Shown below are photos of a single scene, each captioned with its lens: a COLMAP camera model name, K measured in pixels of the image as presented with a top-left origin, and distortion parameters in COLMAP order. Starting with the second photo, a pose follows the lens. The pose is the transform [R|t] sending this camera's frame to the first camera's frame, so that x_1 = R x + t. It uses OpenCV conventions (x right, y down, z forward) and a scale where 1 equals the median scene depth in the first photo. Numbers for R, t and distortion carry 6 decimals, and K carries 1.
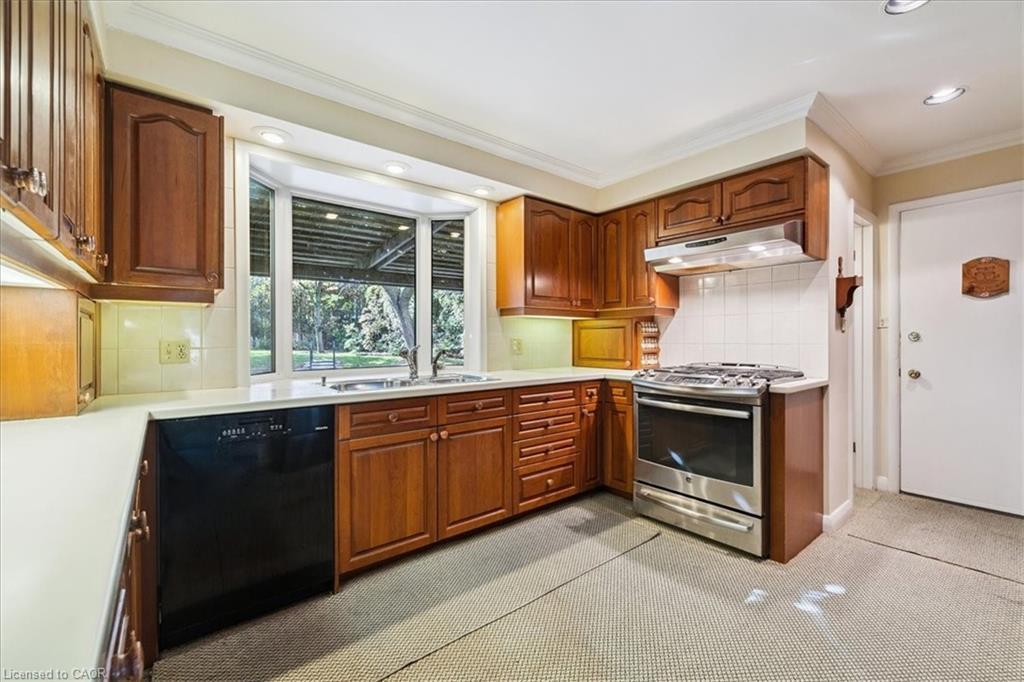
lens RADIAL K [[421.1, 0, 506.2], [0, 421.1, 338.6], [0, 0, 1]] dist [0.003601, 0.000052]
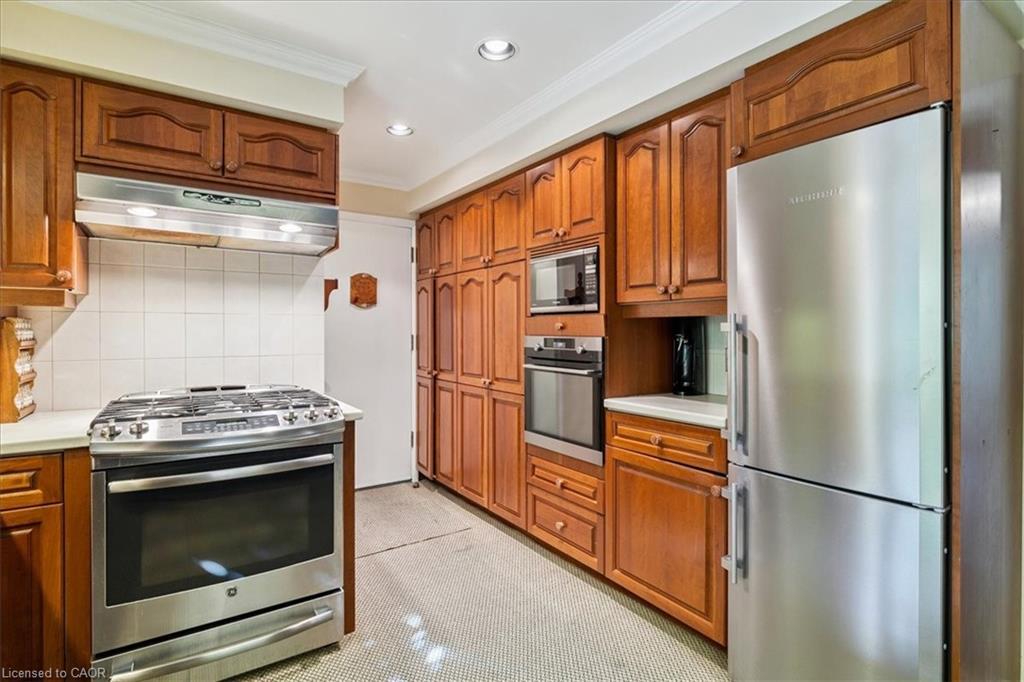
lens RADIAL K [[497.2, 0, 509.3], [0, 497.2, 332.0], [0, 0, 1]] dist [-0.005270, -0.000486]
pose [[0.094695, 0.001394, 0.995505, -0.214887], [-0.003878, 0.999992, -0.001031, -0.032343], [-0.995499, -0.003762, 0.094700, 0.509060]]
